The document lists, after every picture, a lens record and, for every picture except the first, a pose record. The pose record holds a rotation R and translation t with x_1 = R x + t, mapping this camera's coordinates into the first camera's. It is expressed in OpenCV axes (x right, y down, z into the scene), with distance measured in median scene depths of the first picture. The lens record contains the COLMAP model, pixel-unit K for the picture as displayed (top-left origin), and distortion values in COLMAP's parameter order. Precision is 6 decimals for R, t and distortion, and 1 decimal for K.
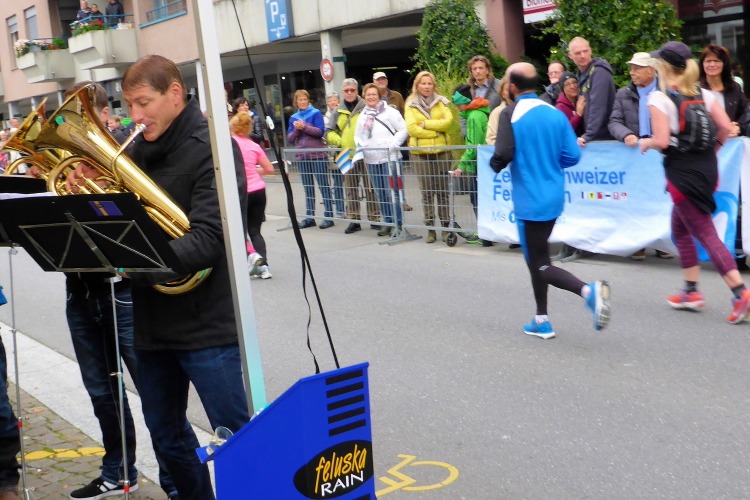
lens RADIAL K [[1144.1, 0, 375.0], [0, 1144.1, 250.0], [0, 0, 1]] dist [-0.016279, 0.008441]
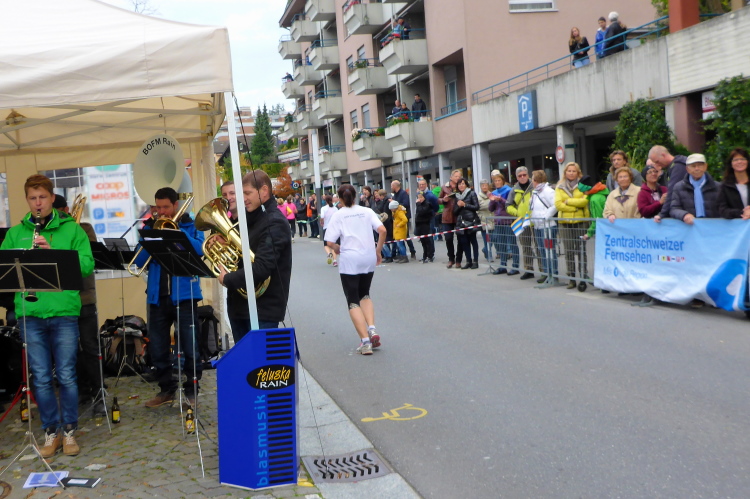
lens RADIAL K [[1144.1, 0, 375.0], [0, 1144.1, 249.5], [0, 0, 1]] dist [-0.016279, 0.008441]
pose [[0.917106, 0.039378, -0.396694, 0.346124], [-0.058950, 0.997565, -0.037262, 0.010101], [0.394261, 0.057559, 0.917194, -0.305888]]
